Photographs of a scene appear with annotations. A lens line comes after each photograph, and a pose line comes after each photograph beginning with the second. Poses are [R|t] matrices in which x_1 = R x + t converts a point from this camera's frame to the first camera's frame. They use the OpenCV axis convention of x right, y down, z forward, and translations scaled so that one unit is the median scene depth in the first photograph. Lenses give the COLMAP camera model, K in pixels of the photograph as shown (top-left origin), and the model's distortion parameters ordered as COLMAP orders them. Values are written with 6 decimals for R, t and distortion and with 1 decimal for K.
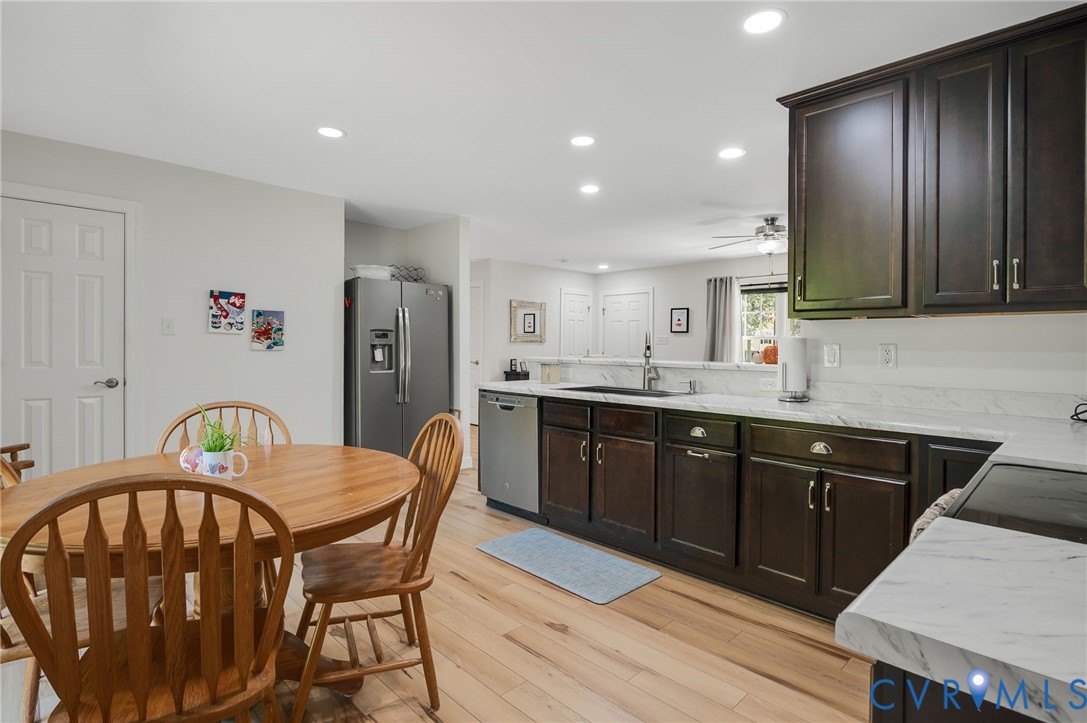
lens RADIAL K [[536.2, 0, 538.5], [0, 536.2, 354.4], [0, 0, 1]] dist [-0.011172, -0.000341]
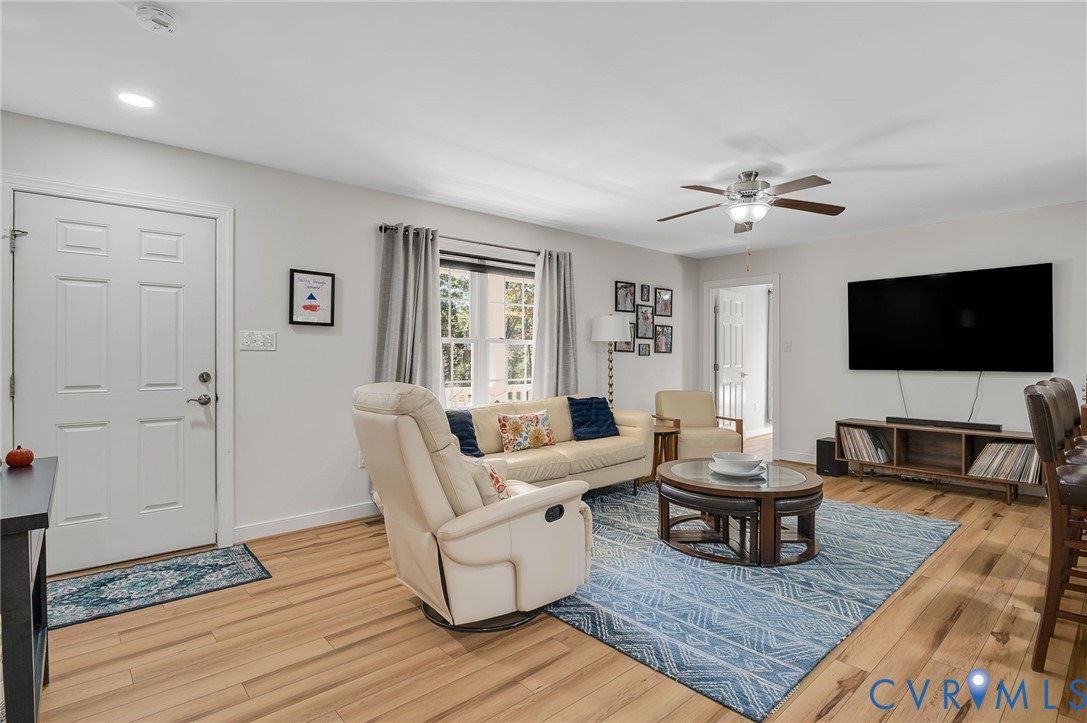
lens RADIAL K [[536.2, 0, 543.2], [0, 536.2, 363.7], [0, 0, 1]] dist [-0.011172, -0.000341]
pose [[0.051728, -0.023645, 0.998381, -0.196441], [0.014460, 0.999633, 0.022926, -0.016974], [-0.998557, 0.013251, 0.052051, 0.848329]]
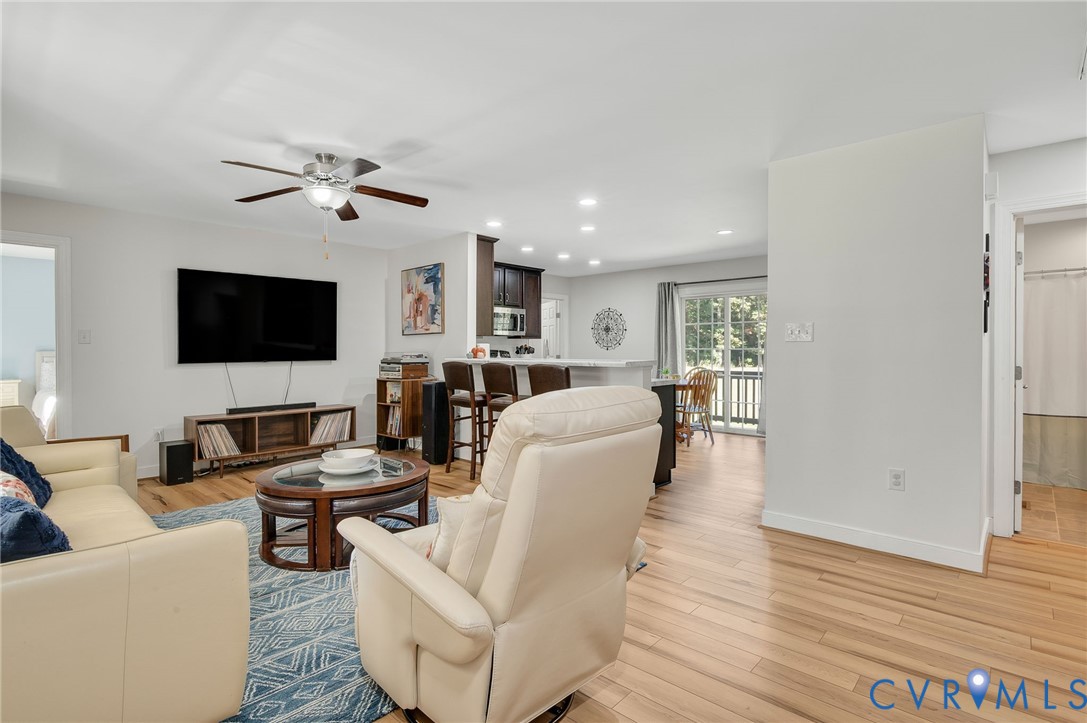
lens RADIAL K [[536.2, 0, 540.4], [0, 536.2, 354.9], [0, 0, 1]] dist [-0.011172, -0.000341]
pose [[-0.998899, -0.005579, -0.046569, 0.134781], [-0.006850, 0.999607, 0.027192, -0.018395], [0.046399, 0.027481, -0.998545, 1.155007]]
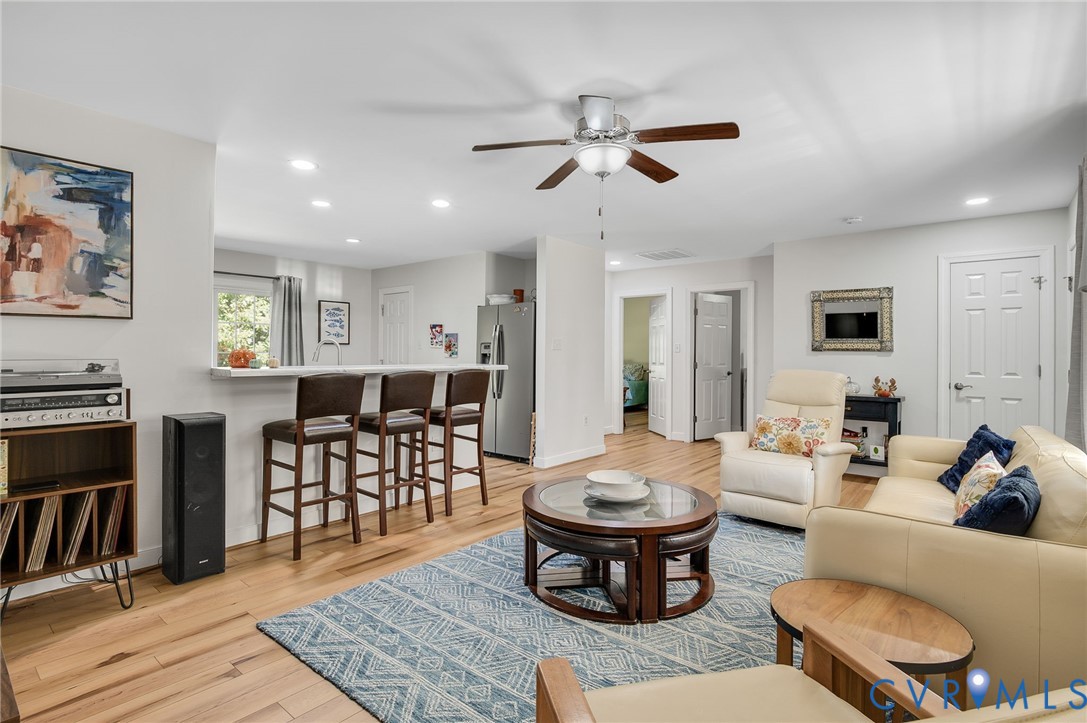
lens RADIAL K [[536.2, 0, 545.6], [0, 536.2, 352.4], [0, 0, 1]] dist [-0.011172, -0.000341]
pose [[0.106142, -0.007989, -0.994319, 0.649146], [-0.022844, 0.999684, -0.010471, -0.006764], [0.994089, 0.023826, 0.105926, 0.612275]]
